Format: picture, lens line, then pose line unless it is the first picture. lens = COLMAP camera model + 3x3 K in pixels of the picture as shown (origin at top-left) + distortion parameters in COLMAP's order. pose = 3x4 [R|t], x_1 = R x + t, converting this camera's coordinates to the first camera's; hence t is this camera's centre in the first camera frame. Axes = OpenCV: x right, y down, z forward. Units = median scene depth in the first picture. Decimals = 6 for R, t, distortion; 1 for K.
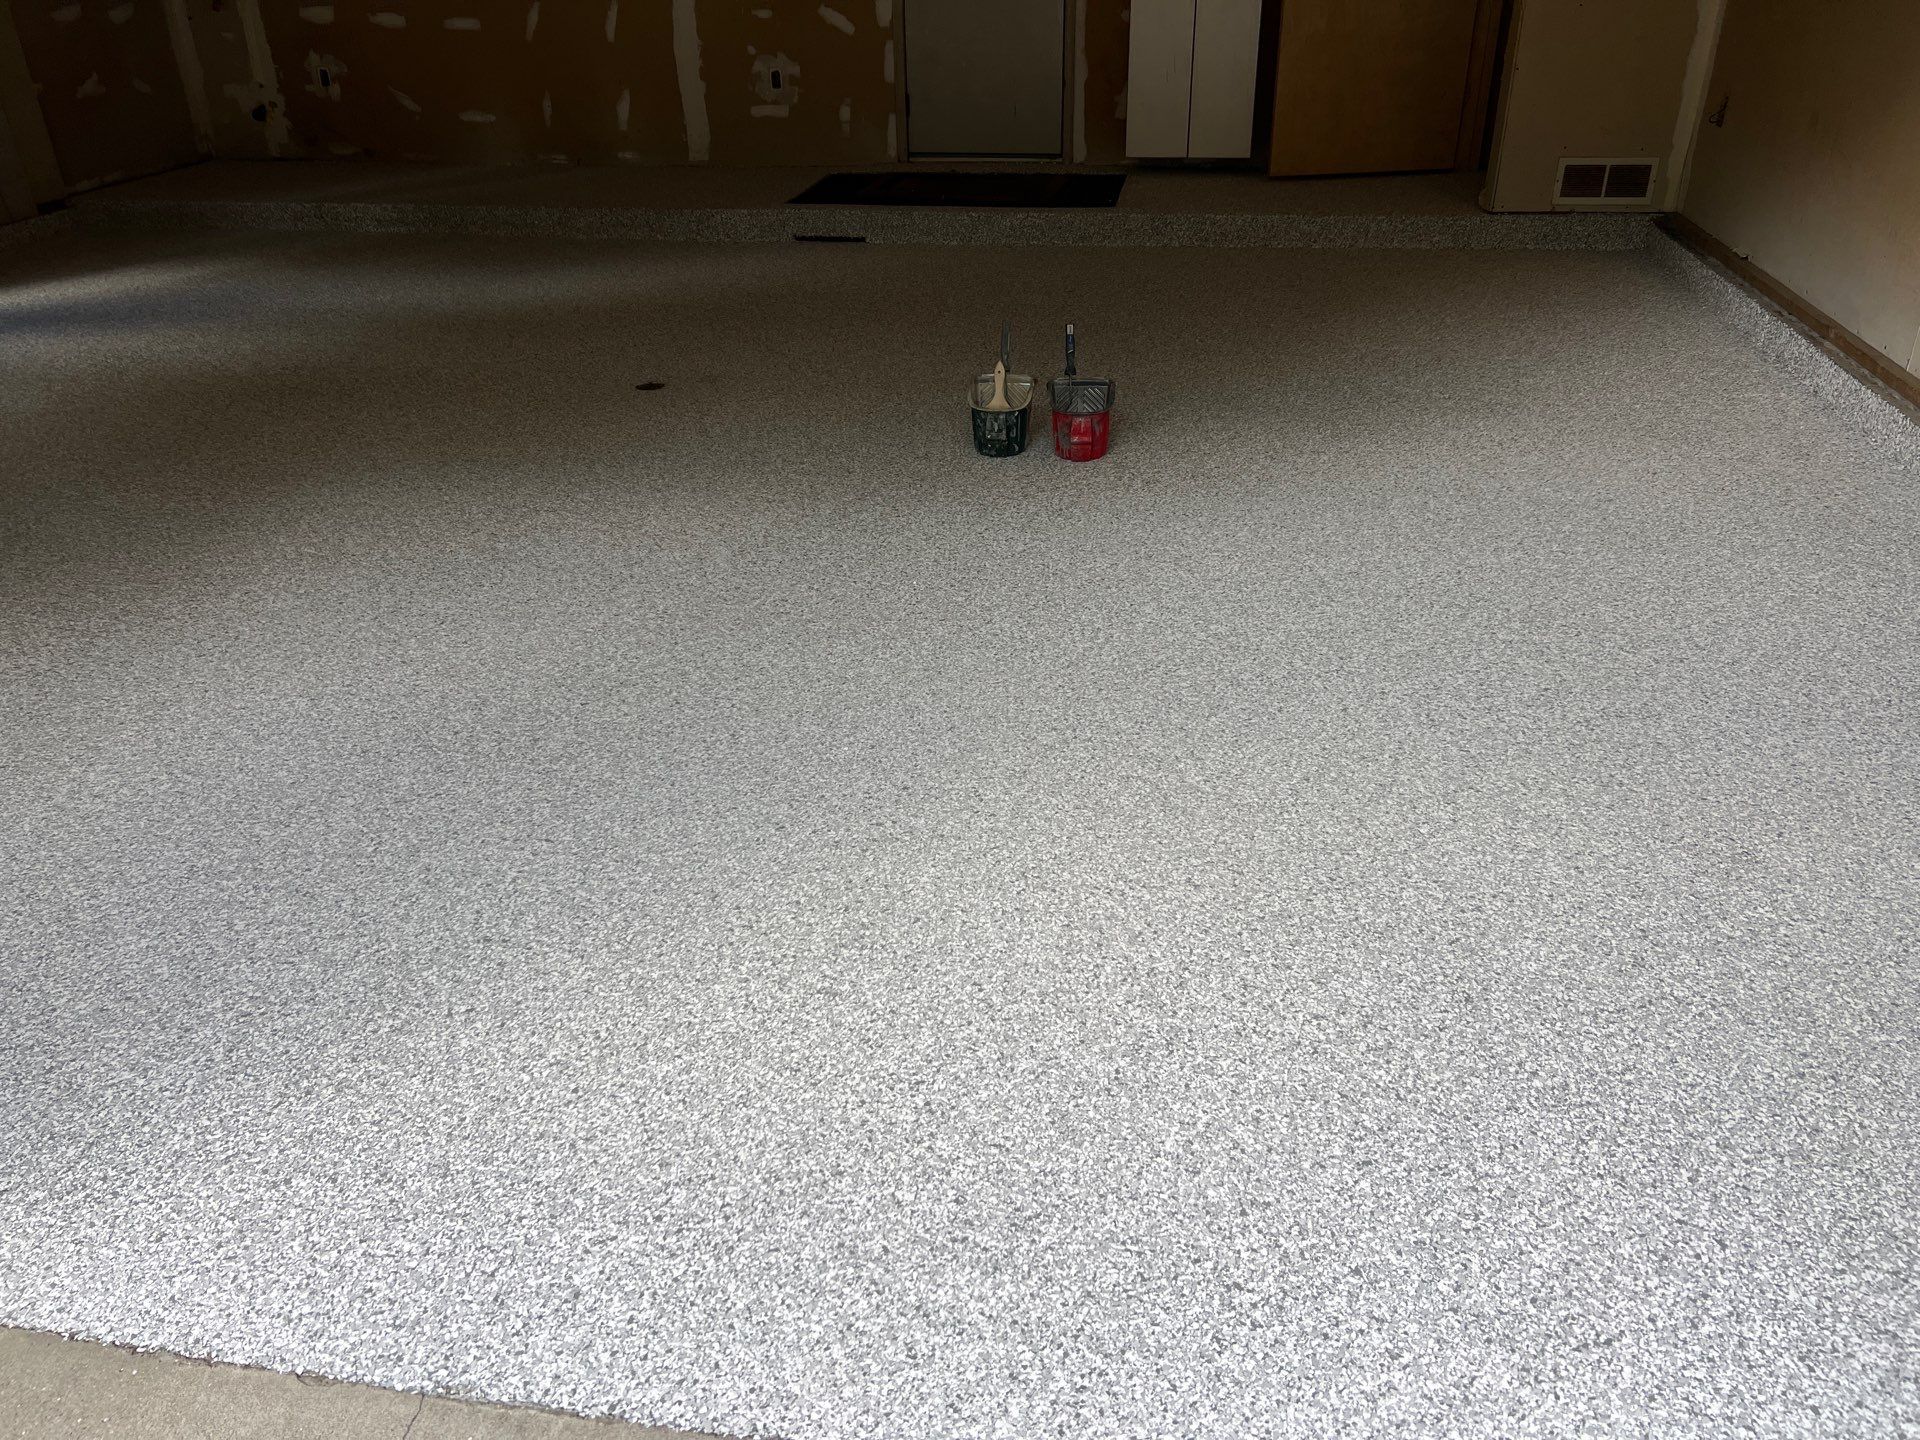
lens RADIAL K [[1458.7, 0, 958.1], [0, 1458.7, 712.2], [0, 0, 1]] dist [0.056415, -0.060631]
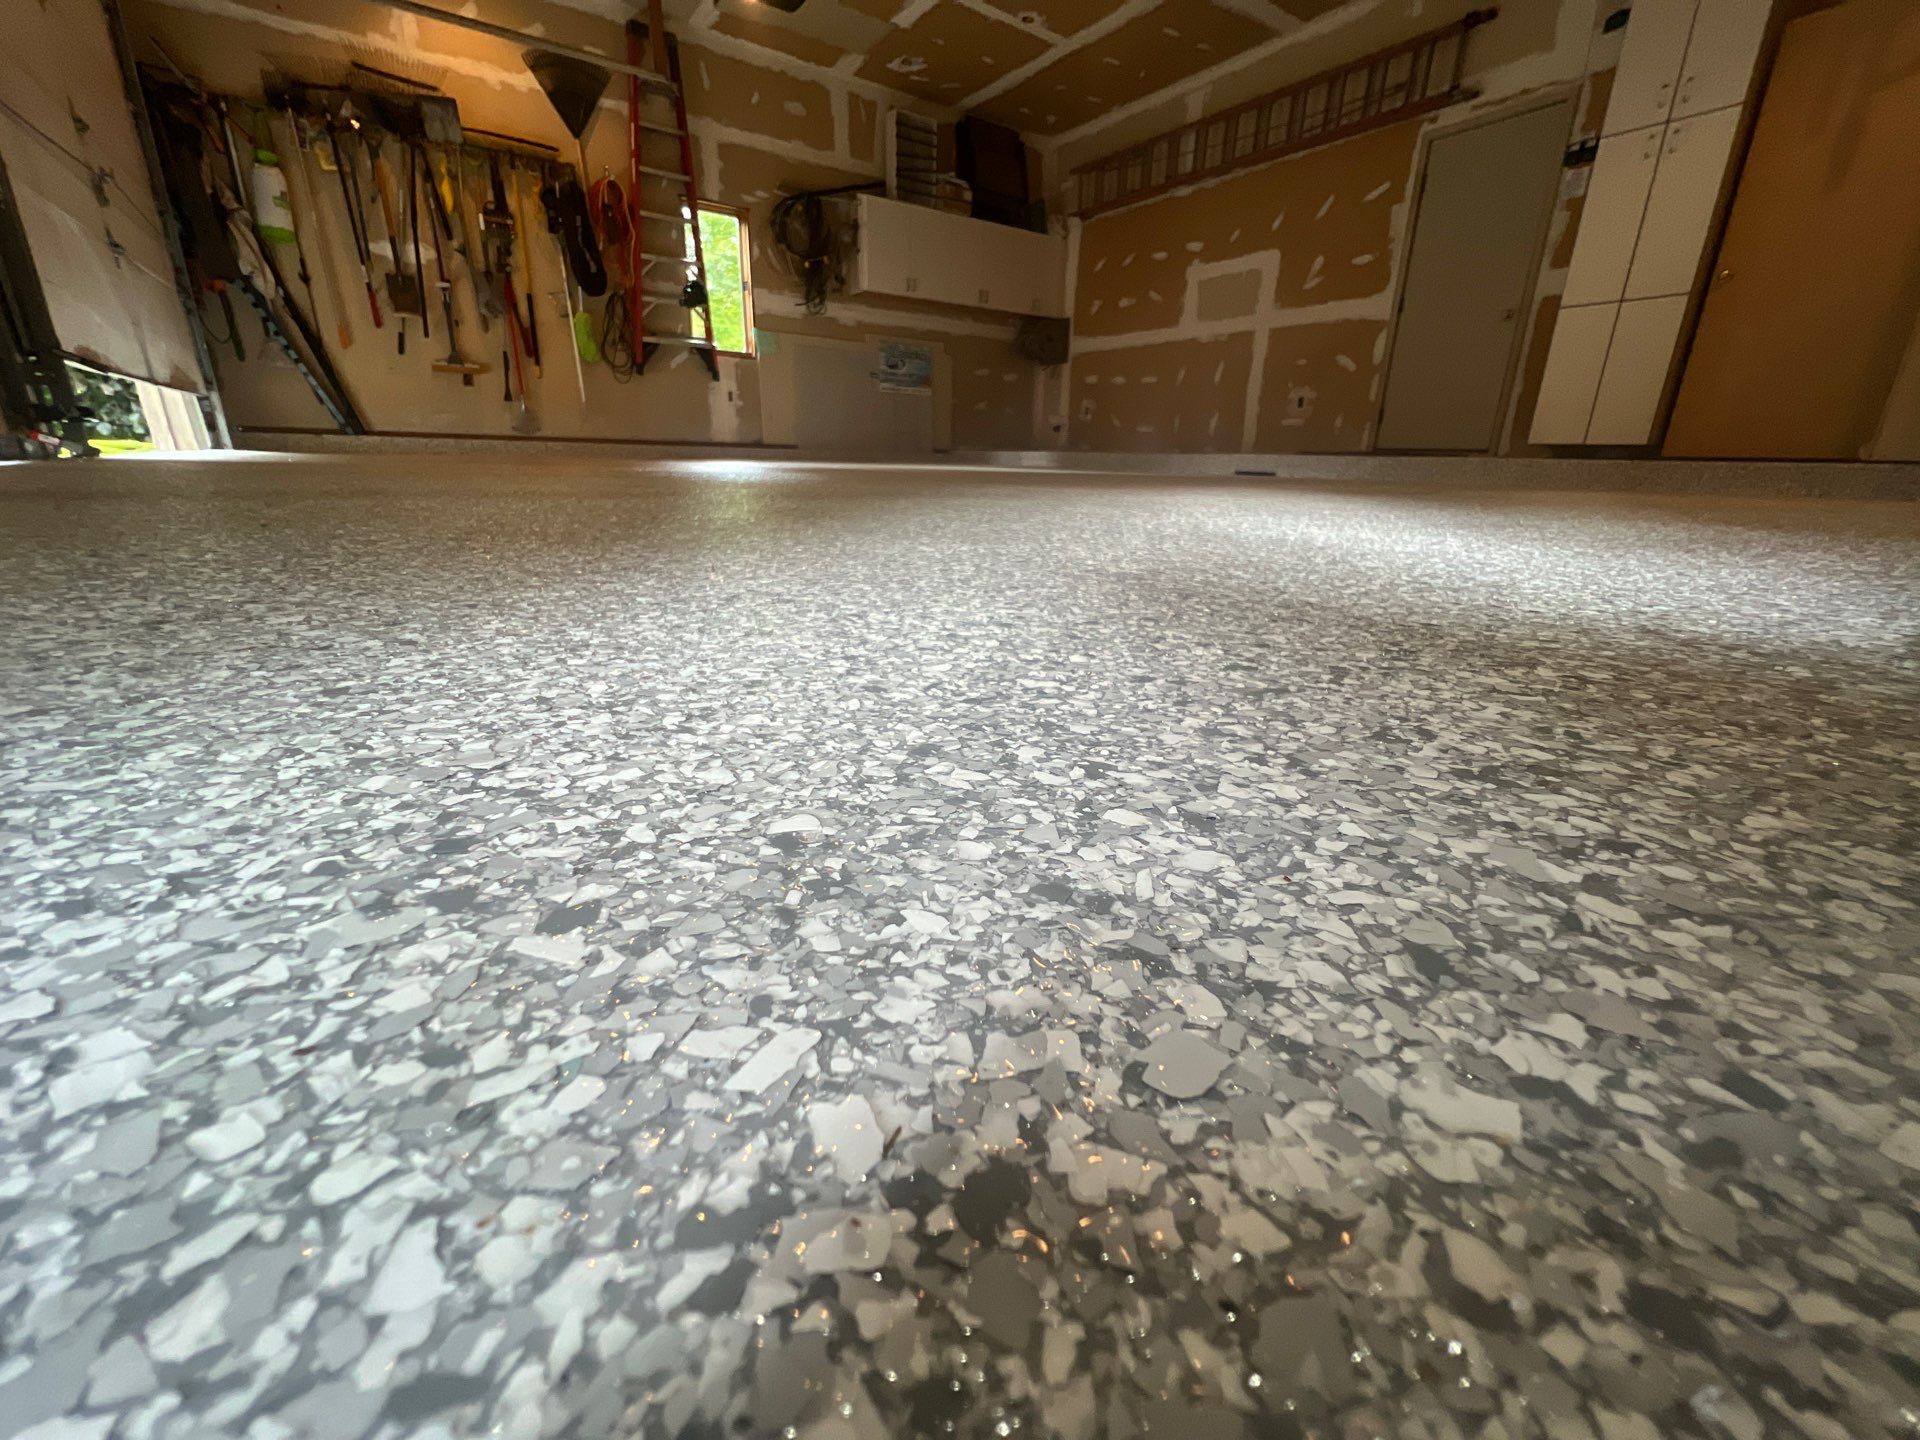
lens RADIAL K [[783.0, 0, 960.0], [0, 783.0, 720.0], [0, 0, 1]] dist [-0.010642, 0.004830]
pose [[0.691832, 0.263142, -0.672402, 0.388594], [-0.375913, 0.926338, -0.024256, 0.060030], [0.616488, 0.269546, 0.739788, 0.350902]]
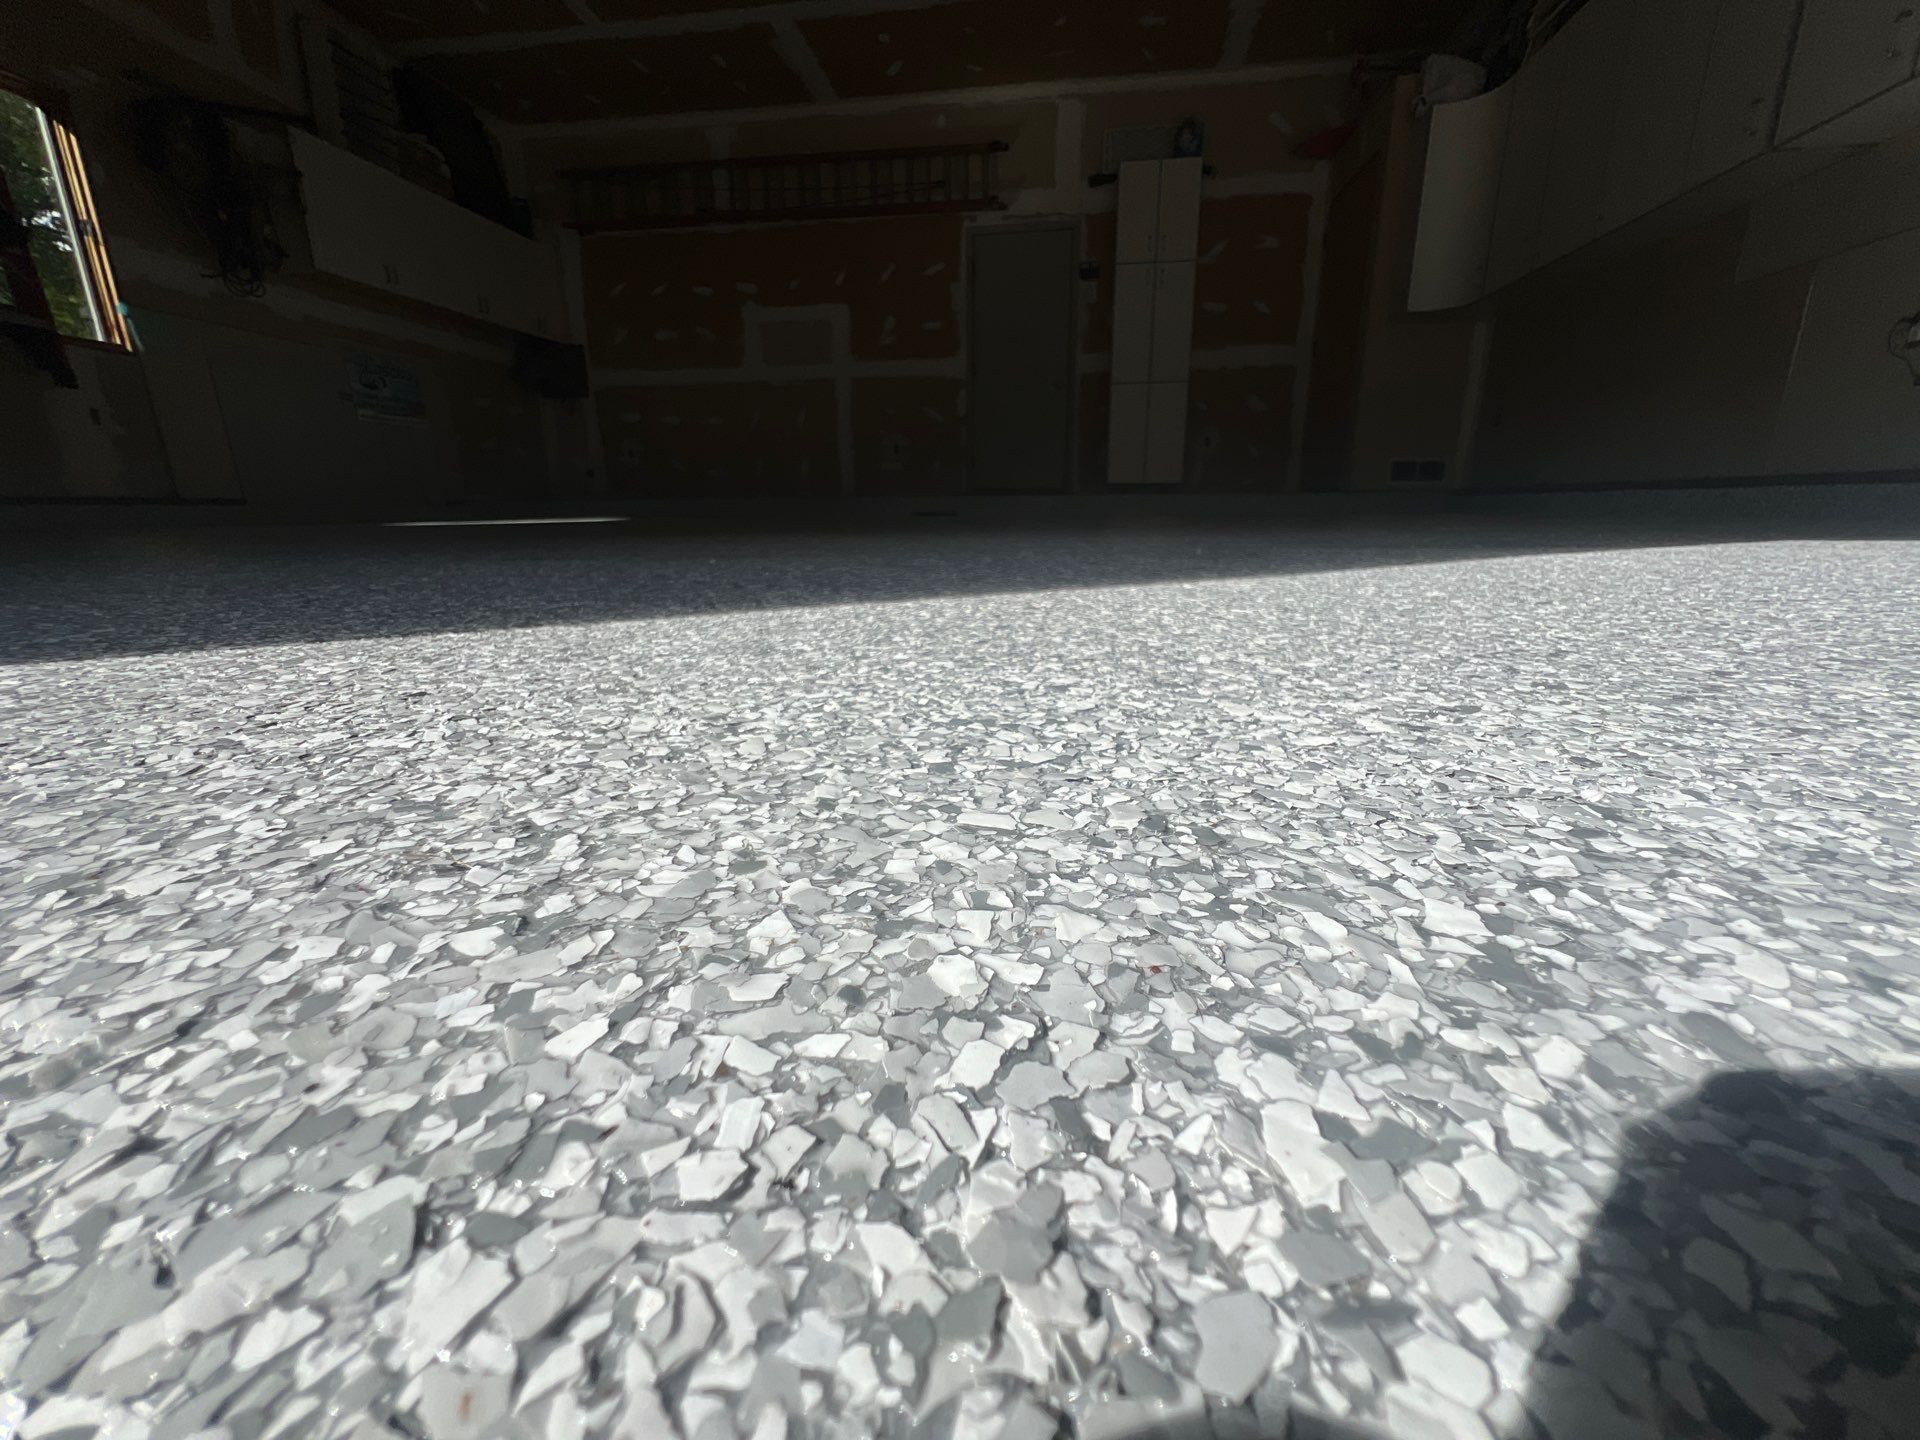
lens RADIAL K [[783.0, 0, 960.0], [0, 783.0, 720.0], [0, 0, 1]] dist [-0.010642, 0.004830]
pose [[0.999719, 0.003776, 0.023383, -0.098485], [0.001655, 0.973665, -0.227979, 0.118407], [-0.023628, 0.227953, 0.973385, 0.265353]]
